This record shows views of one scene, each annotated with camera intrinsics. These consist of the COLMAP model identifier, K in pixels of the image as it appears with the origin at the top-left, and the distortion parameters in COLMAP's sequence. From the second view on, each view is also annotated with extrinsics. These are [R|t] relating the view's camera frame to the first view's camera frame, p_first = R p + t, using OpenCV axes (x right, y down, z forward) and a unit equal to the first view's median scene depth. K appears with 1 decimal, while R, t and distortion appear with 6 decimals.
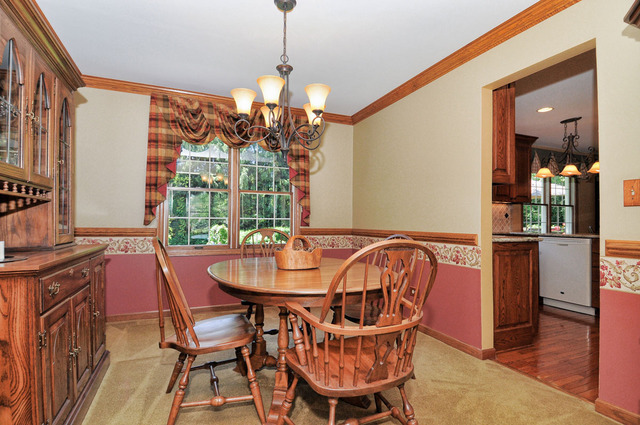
lens RADIAL K [[337.3, 0, 323.8], [0, 337.3, 212.8], [0, 0, 1]] dist [0.001923, -0.000659]
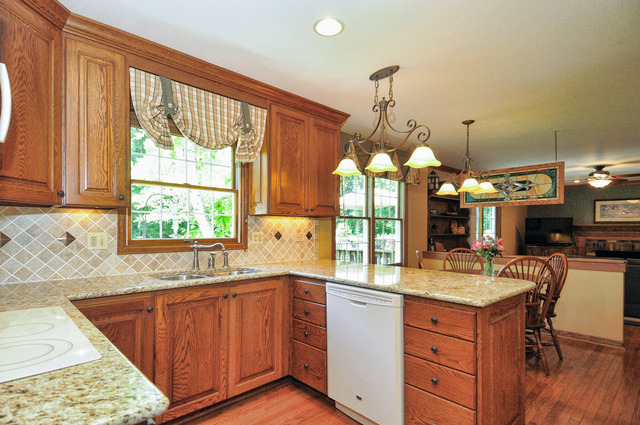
lens RADIAL K [[337.3, 0, 323.8], [0, 337.3, 212.8], [0, 0, 1]] dist [0.001923, -0.000659]
pose [[0.933691, 0.024139, 0.357264, 0.317779], [-0.020660, 0.999695, -0.013553, -0.024642], [-0.357482, 0.005273, 0.933905, 0.367518]]
